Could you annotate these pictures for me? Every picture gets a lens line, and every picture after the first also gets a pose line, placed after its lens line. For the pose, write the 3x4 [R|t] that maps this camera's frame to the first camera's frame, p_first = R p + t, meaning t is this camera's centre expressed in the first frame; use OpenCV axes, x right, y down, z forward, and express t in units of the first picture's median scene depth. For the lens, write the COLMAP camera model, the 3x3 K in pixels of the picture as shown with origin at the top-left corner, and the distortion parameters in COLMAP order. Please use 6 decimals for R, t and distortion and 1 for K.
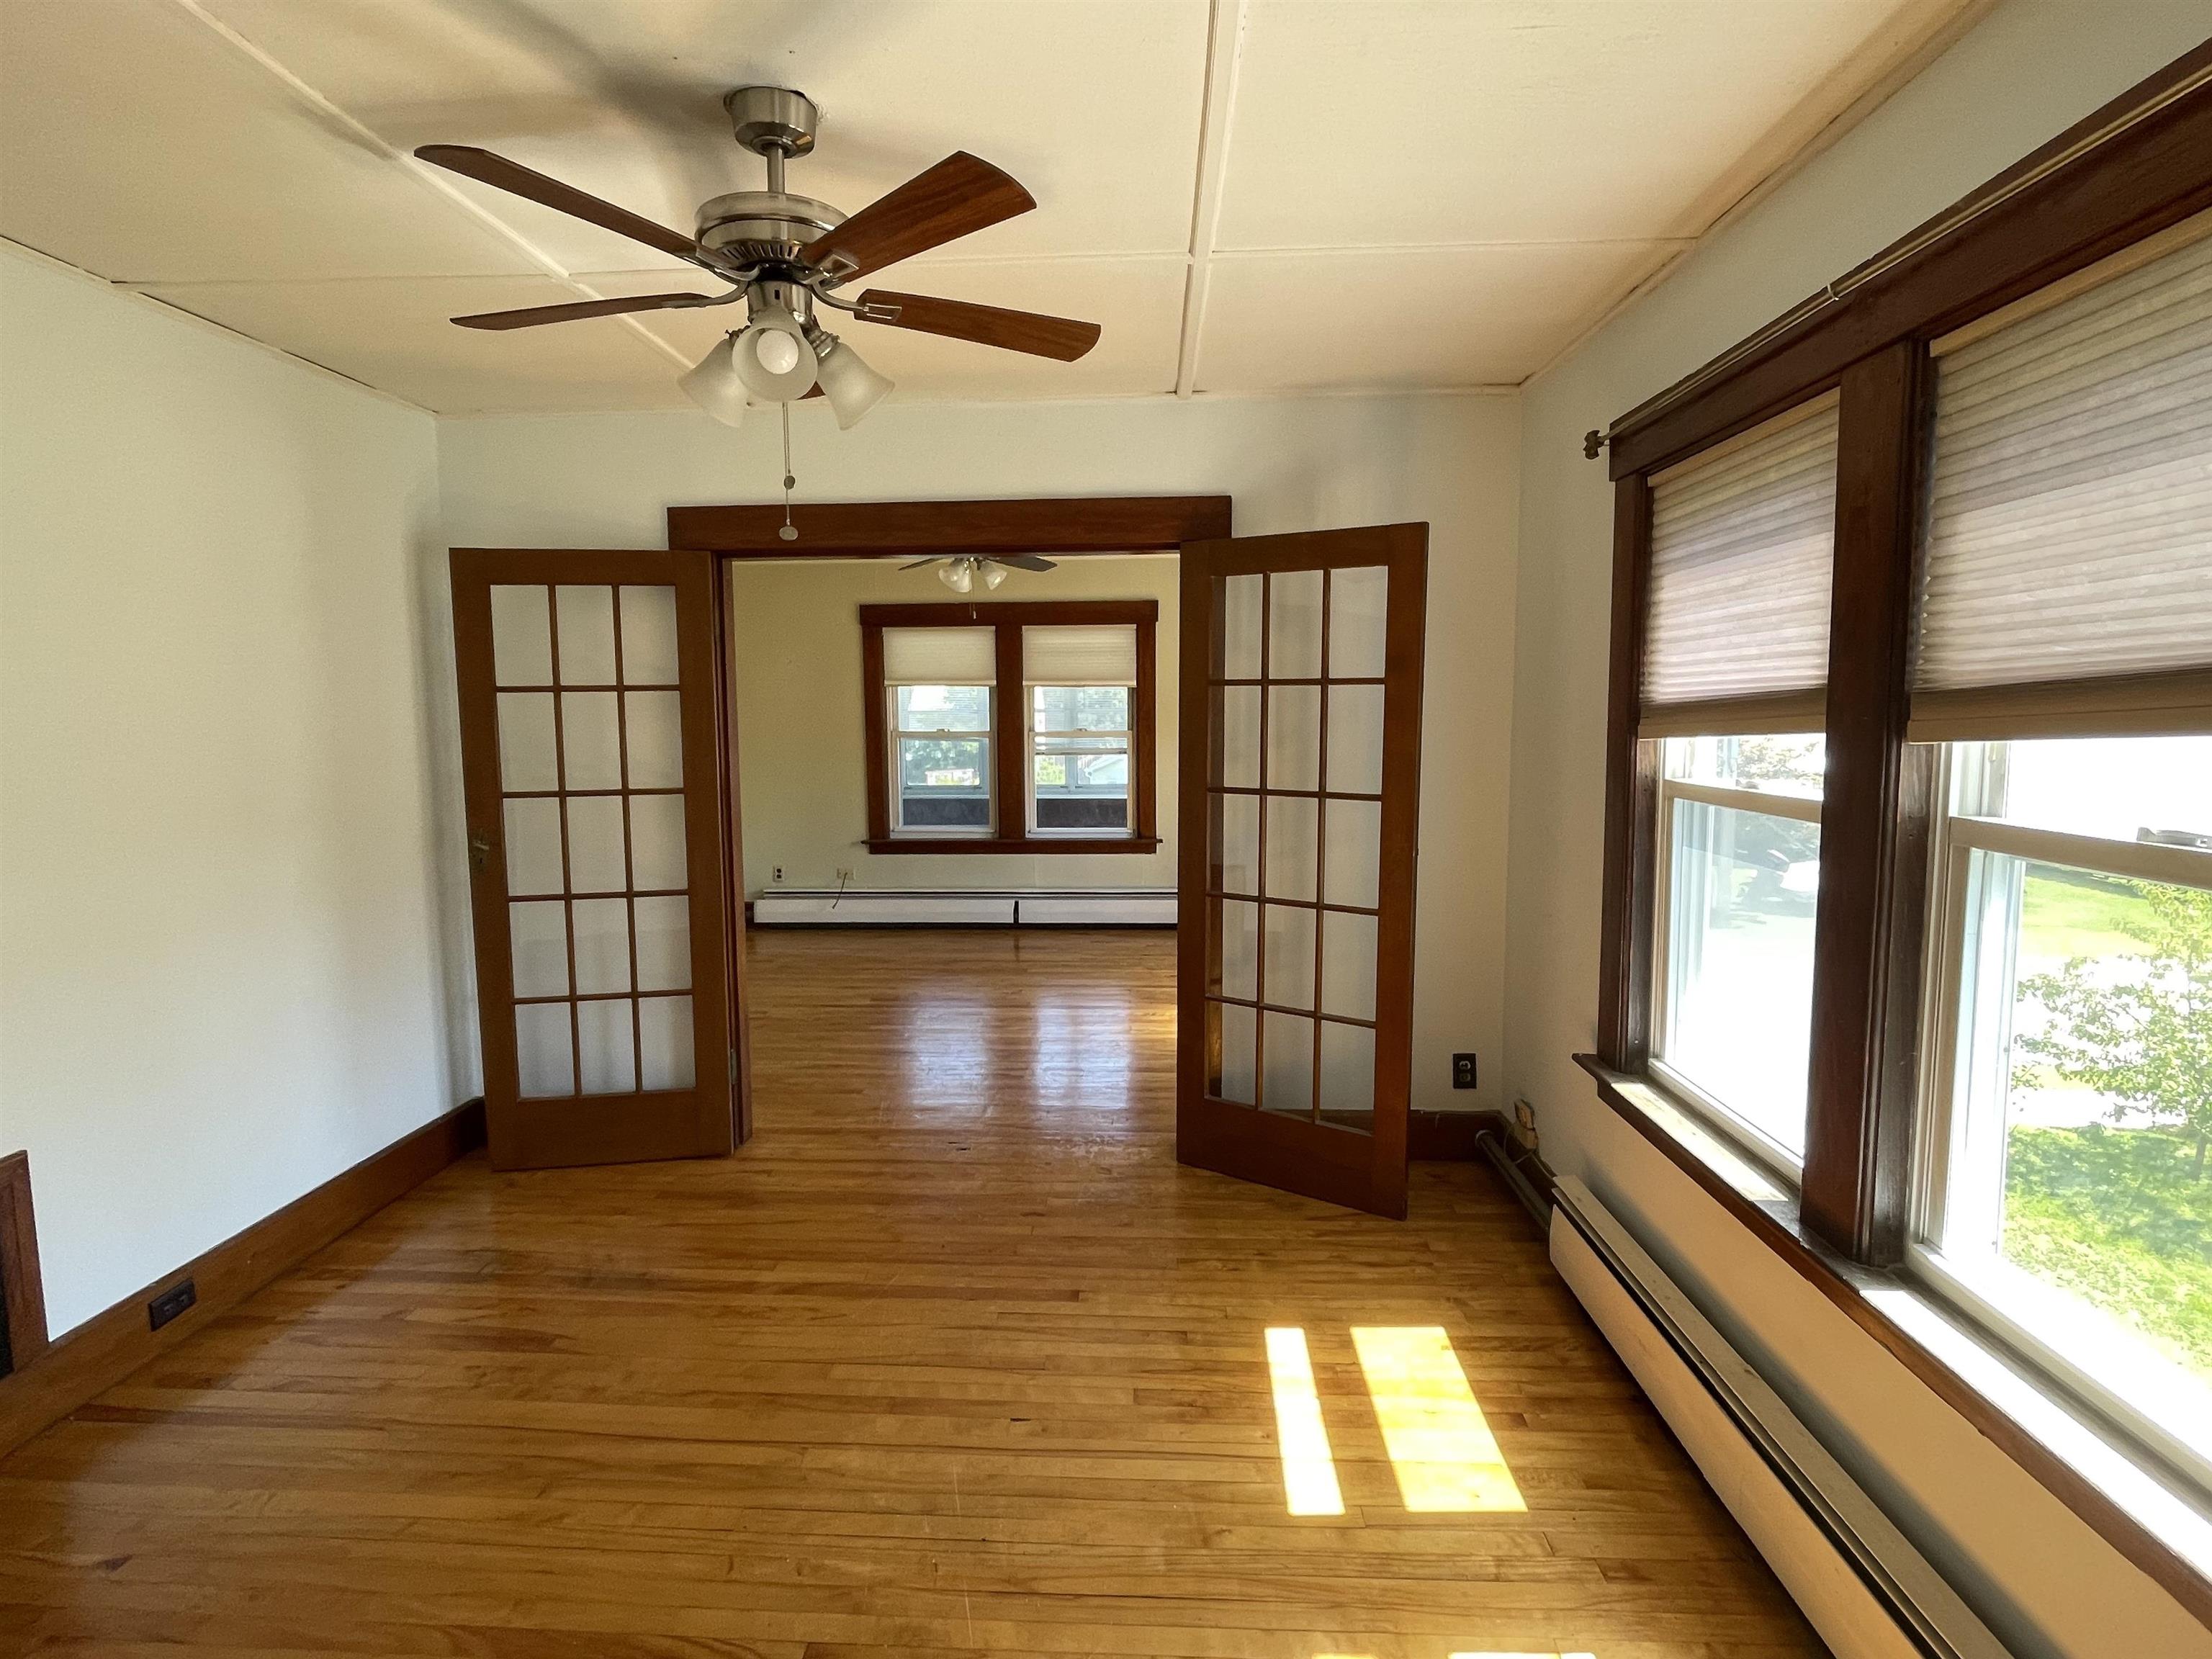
lens RADIAL K [[1103.9, 0, 1098.1], [0, 1103.9, 811.8], [0, 0, 1]] dist [0.003585, -0.002660]
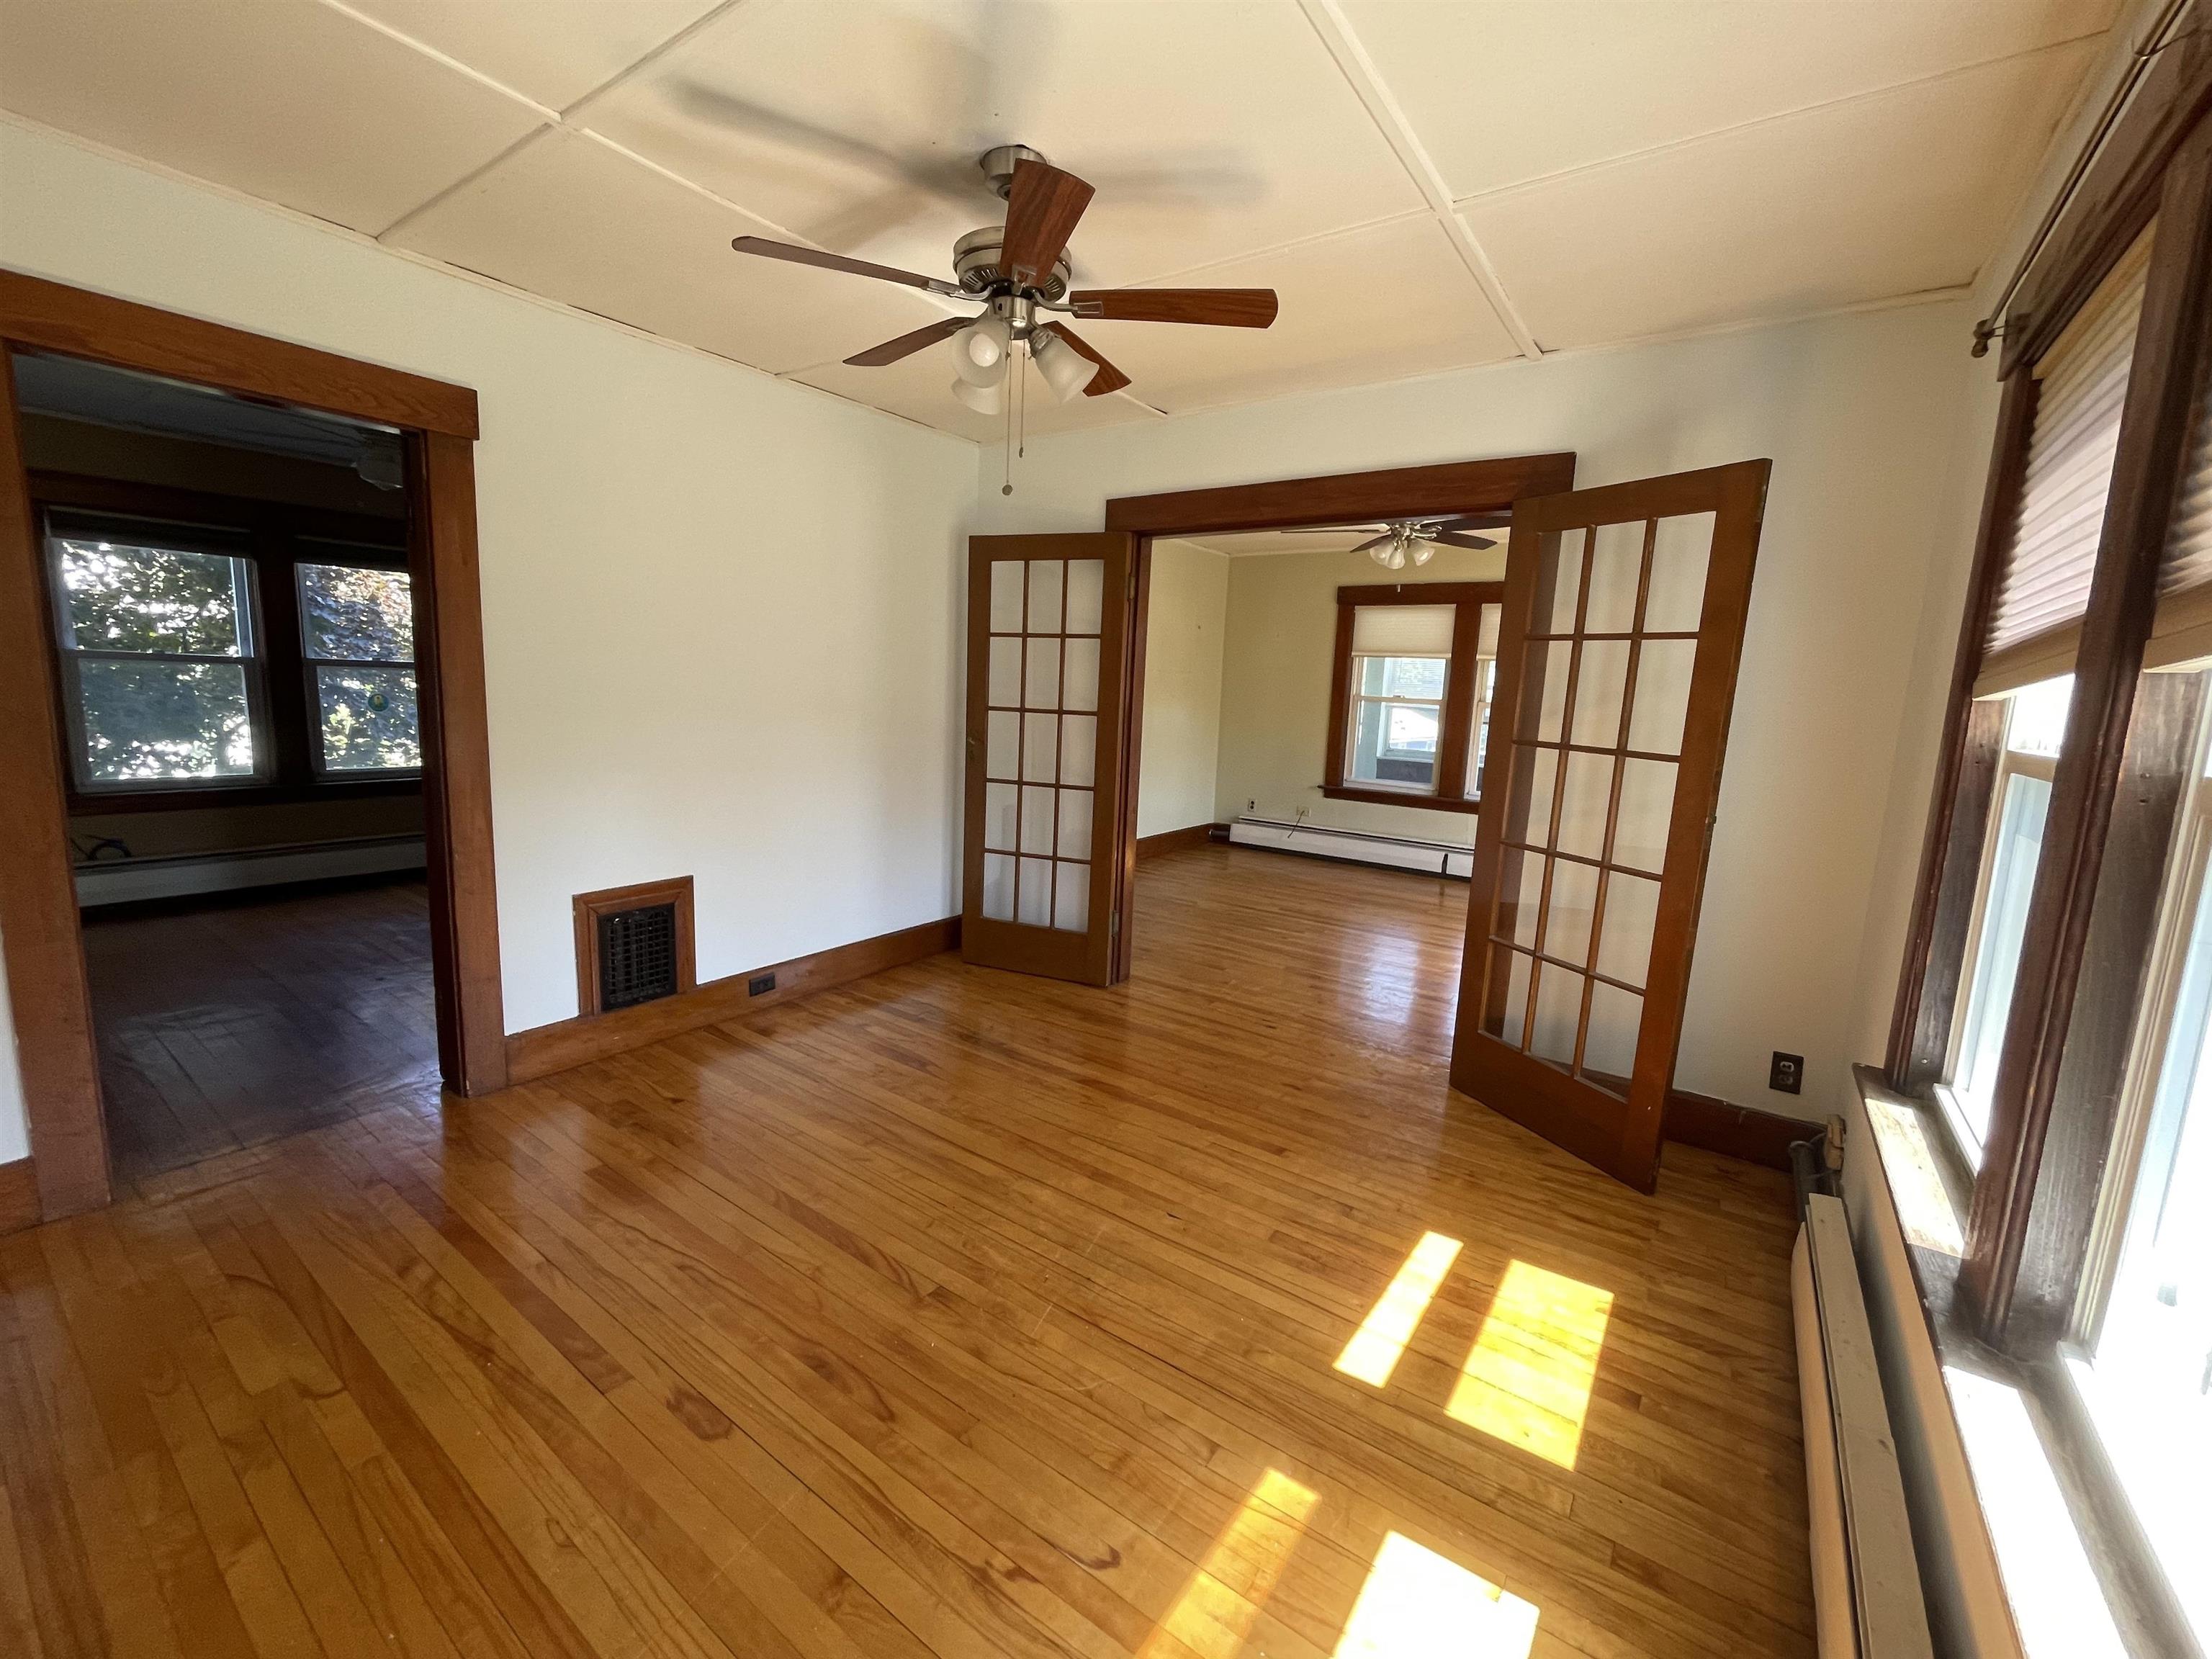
lens RADIAL K [[911.2, 0, 1100.1], [0, 911.2, 814.8], [0, 0, 1]] dist [0.002481, 0.000087]
pose [[0.843641, 0.119519, -0.523437, 0.248744], [-0.097724, 0.992806, 0.069188, 0.029287], [0.527940, -0.007217, 0.849251, 0.066633]]
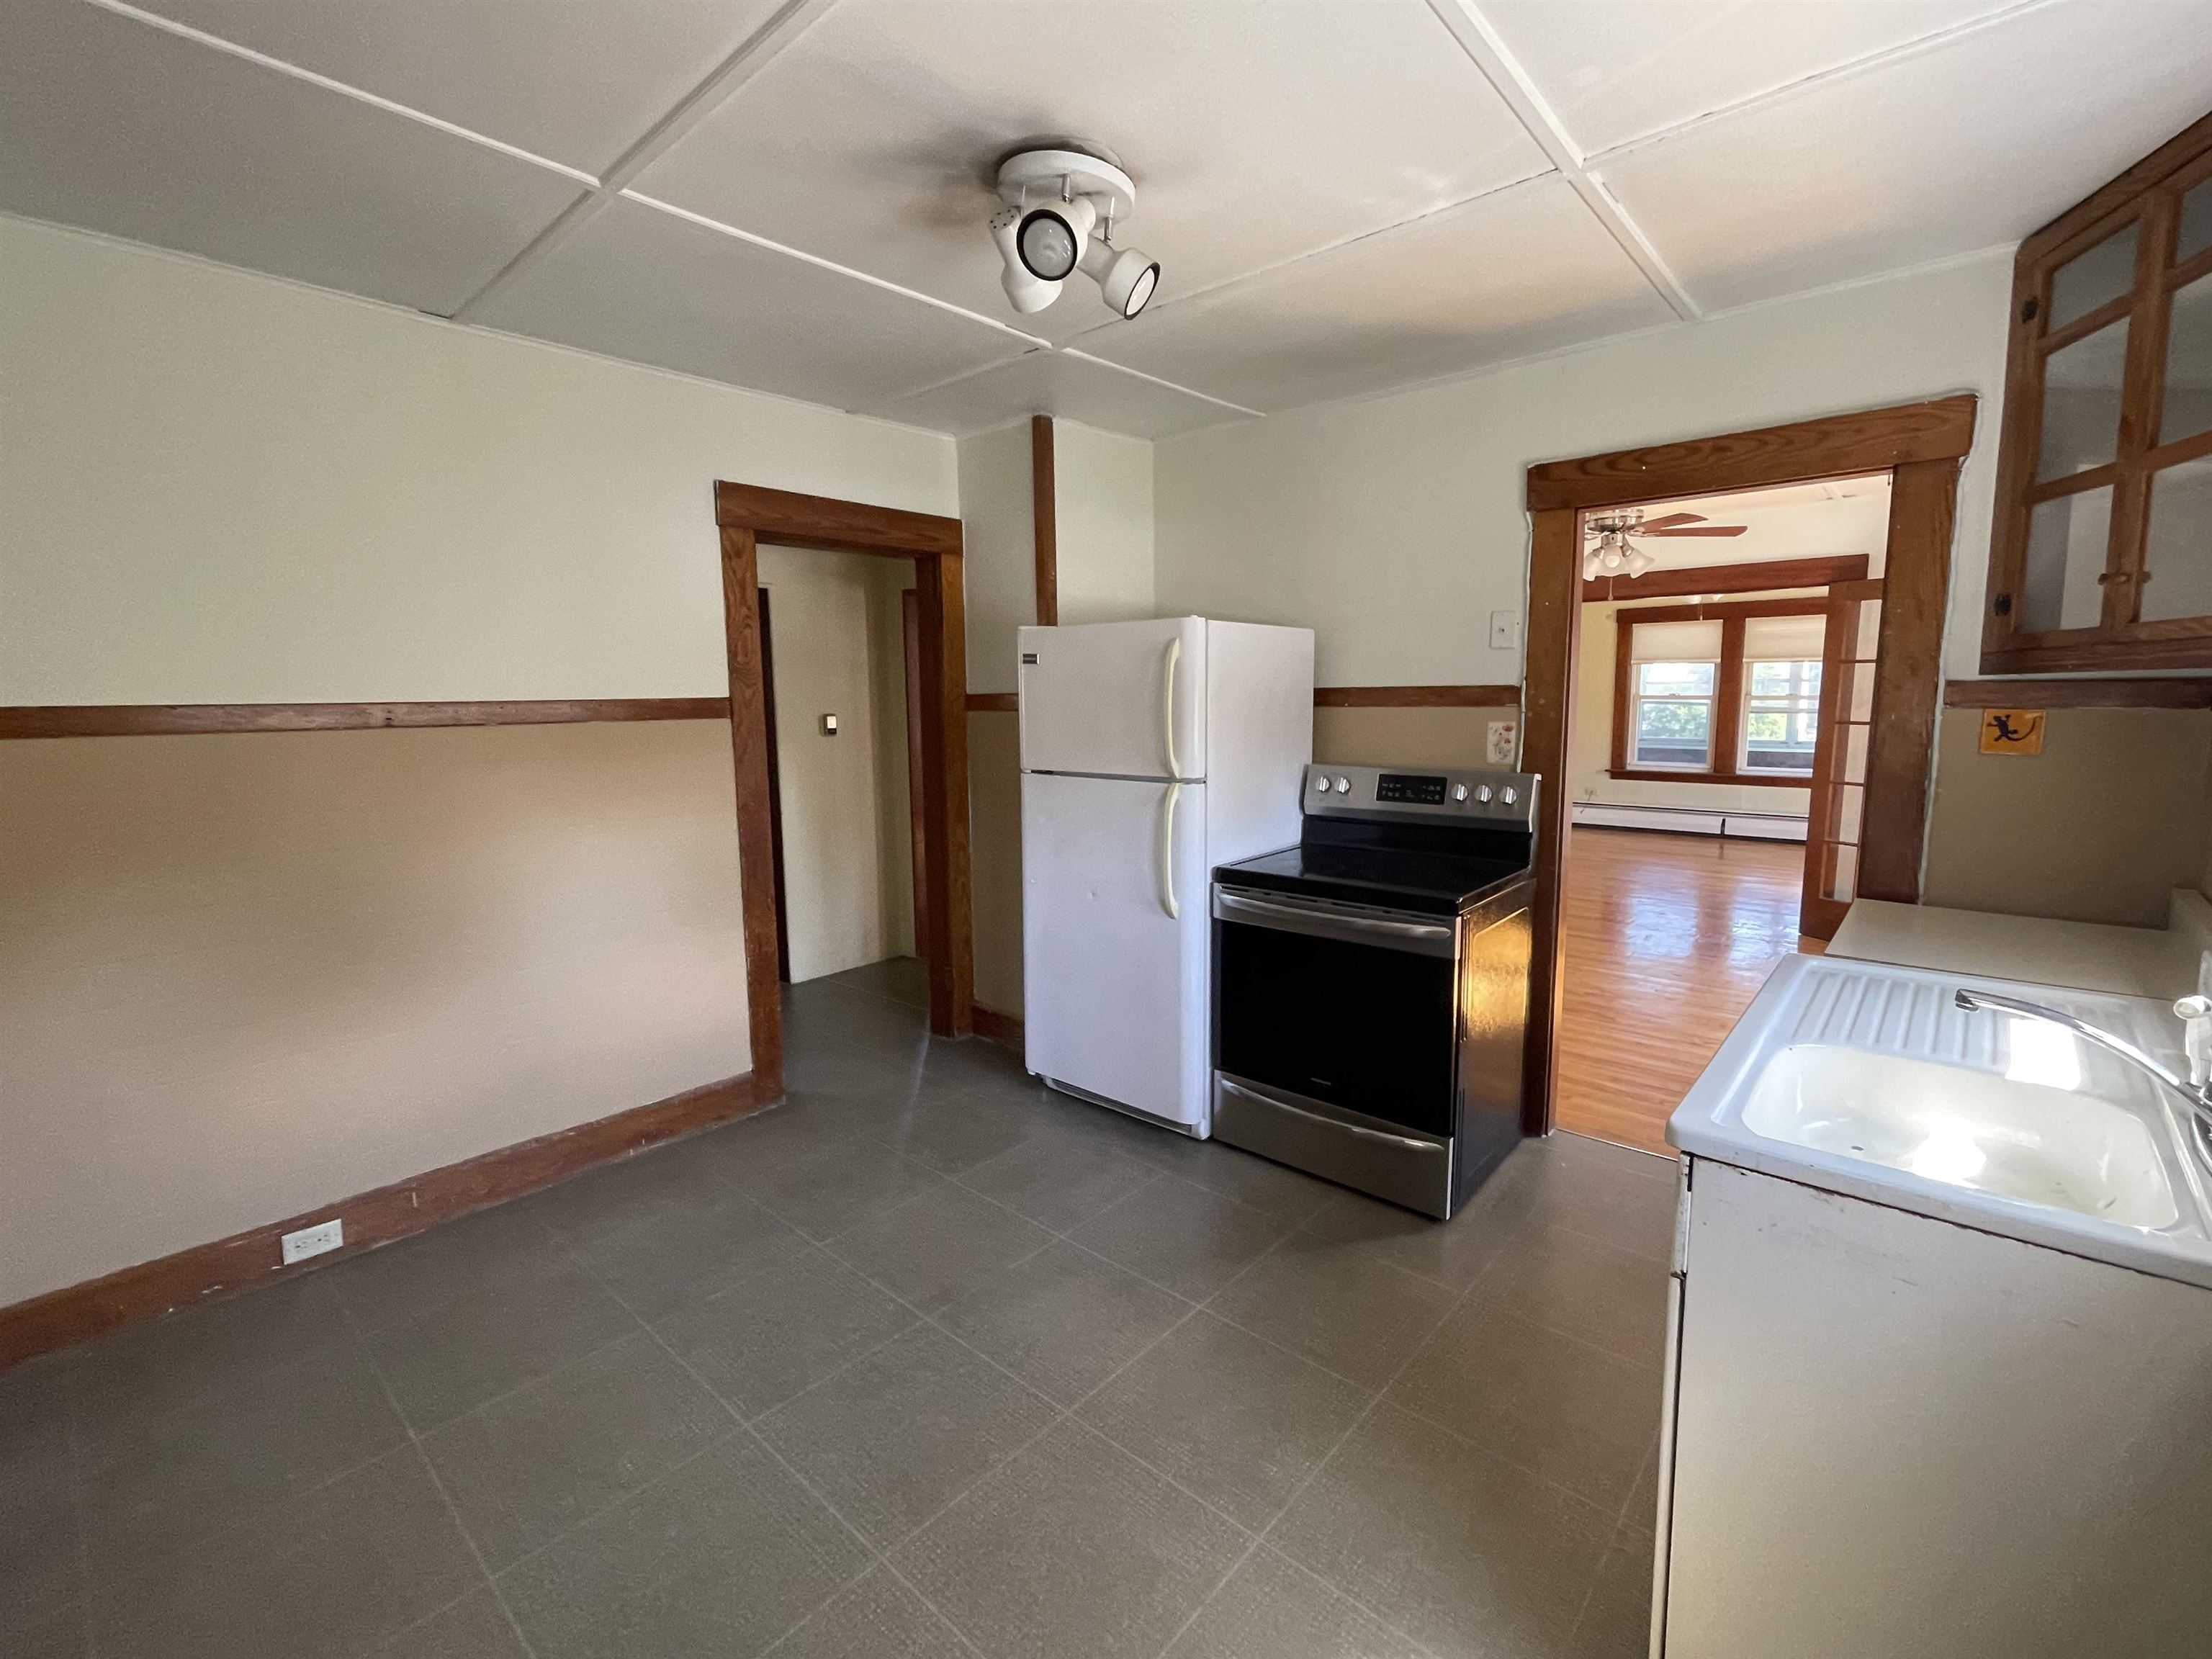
lens RADIAL K [[987.2, 0, 1075.5], [0, 987.2, 816.8], [0, 0, 1]] dist [-0.003586, 0.002877]
pose [[0.769517, 0.082799, -0.633236, 0.191867], [-0.058013, 0.996523, 0.059803, 0.118979], [0.635986, -0.009283, 0.771644, -1.097892]]
